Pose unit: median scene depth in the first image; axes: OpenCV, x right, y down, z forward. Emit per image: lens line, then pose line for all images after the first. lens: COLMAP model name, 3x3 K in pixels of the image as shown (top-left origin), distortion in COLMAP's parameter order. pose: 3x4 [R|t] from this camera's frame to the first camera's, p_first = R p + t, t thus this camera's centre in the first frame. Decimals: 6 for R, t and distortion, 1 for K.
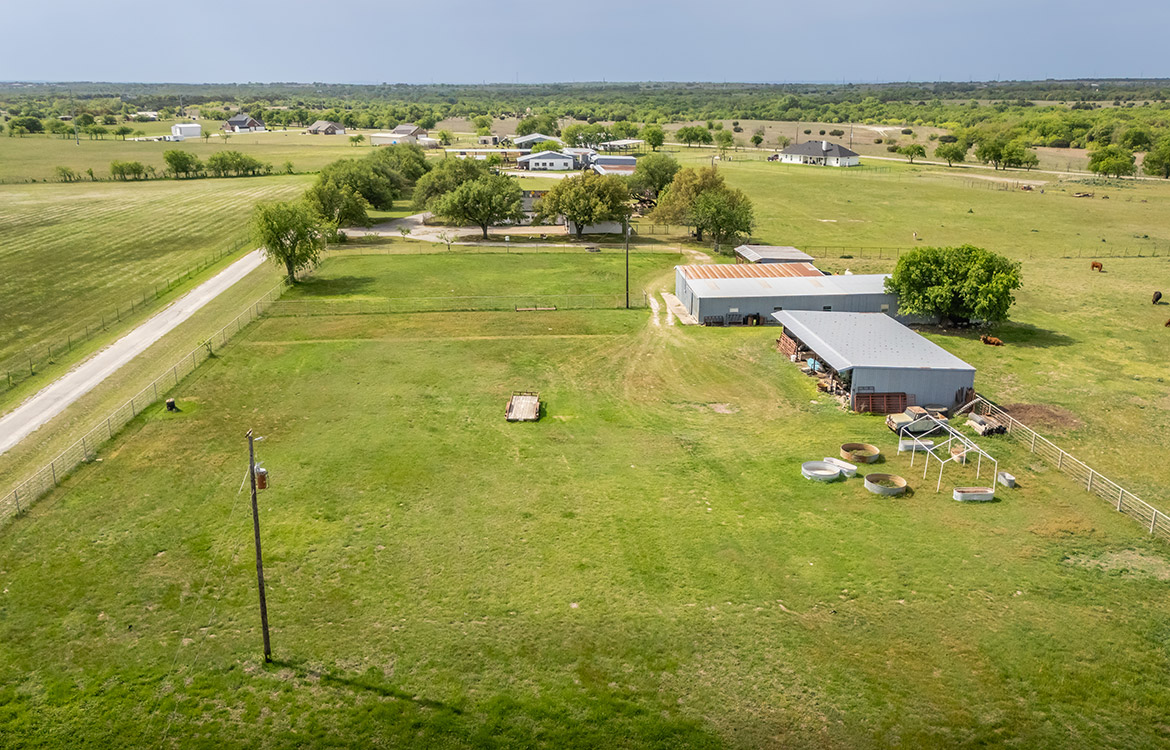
lens RADIAL K [[980.3, 0, 585.0], [0, 980.3, 375.0], [0, 0, 1]] dist [0.096899, -0.134667]
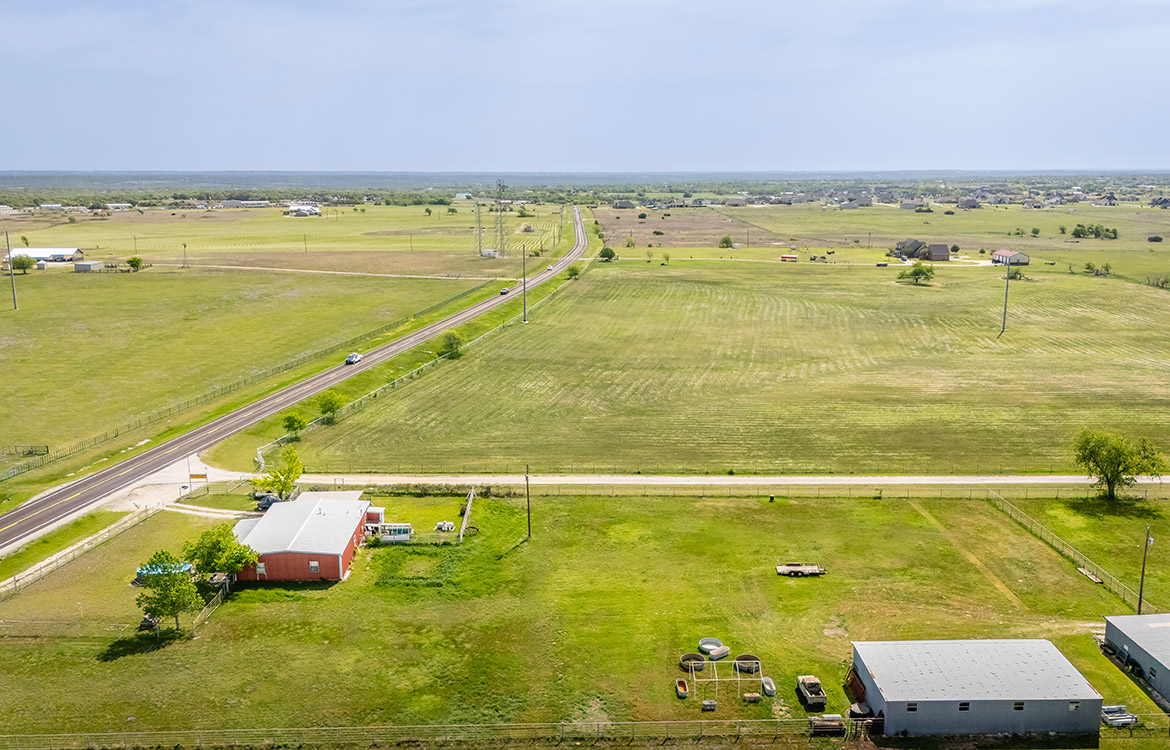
lens RADIAL K [[1006.4, 0, 585.0], [0, 1006.4, 375.0], [0, 0, 1]] dist [0.047093, -0.006165]
pose [[-0.060568, 0.201534, -0.977607, 1.261000], [-0.280768, 0.936421, 0.210438, -0.429765], [0.957863, 0.287227, -0.000133, 0.483884]]
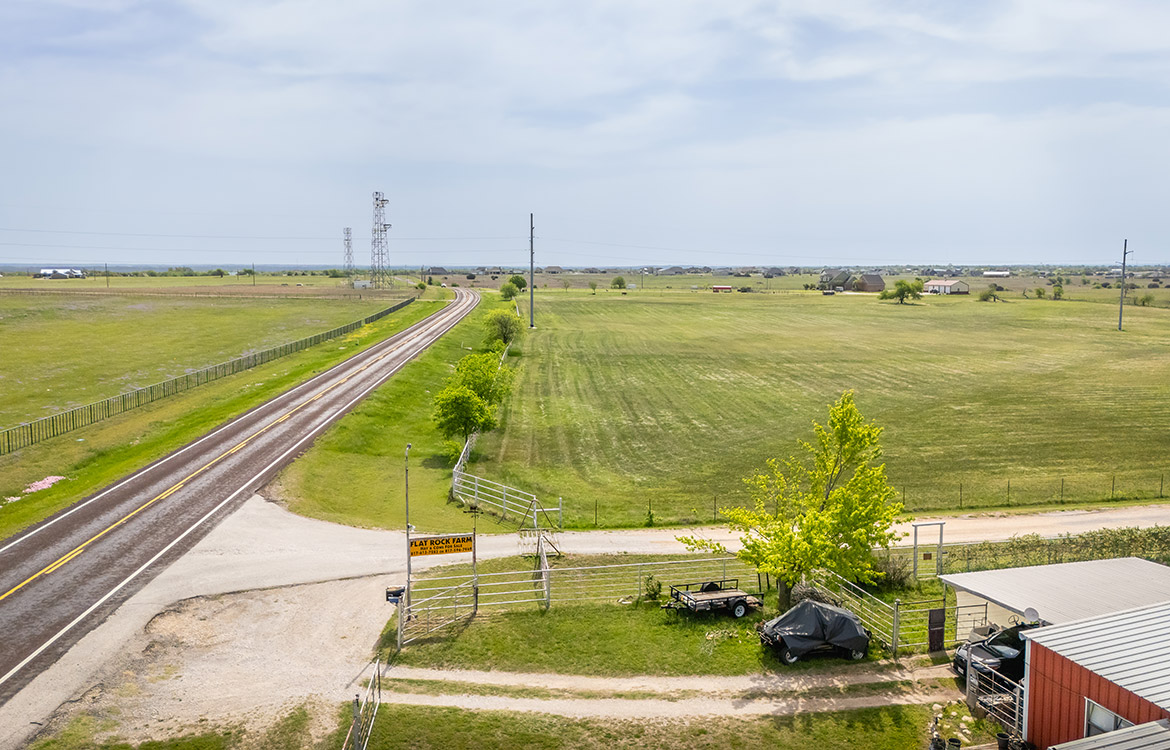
lens RADIAL K [[980.3, 0, 585.0], [0, 980.3, 375.0], [0, 0, 1]] dist [0.096899, -0.134667]
pose [[0.184226, 0.109765, -0.976736, 0.094907], [-0.275986, 0.959542, 0.055778, 0.153257], [0.943341, 0.259290, 0.207066, -0.127565]]
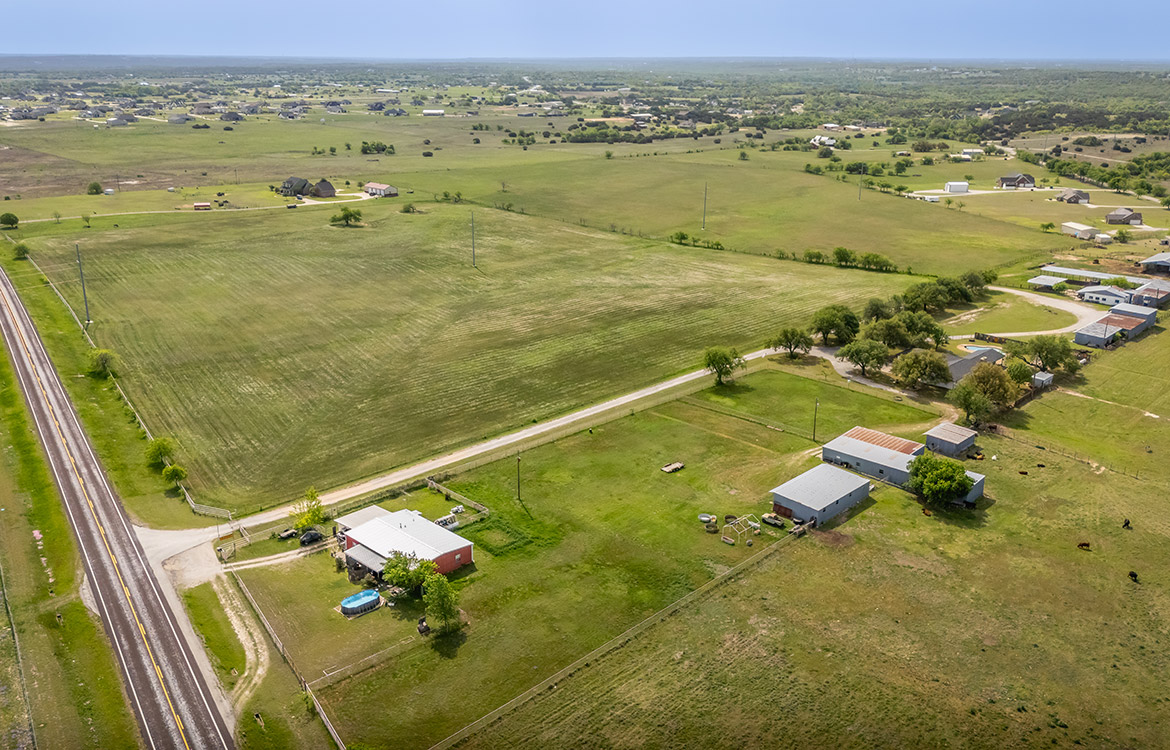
lens RADIAL K [[980.3, 0, 585.0], [0, 980.3, 375.0], [0, 0, 1]] dist [0.096899, -0.134667]
pose [[0.651170, 0.237786, -0.720719, 1.419796], [-0.219835, 0.968034, 0.120761, -0.414369], [0.726395, 0.079804, 0.682628, -0.895710]]
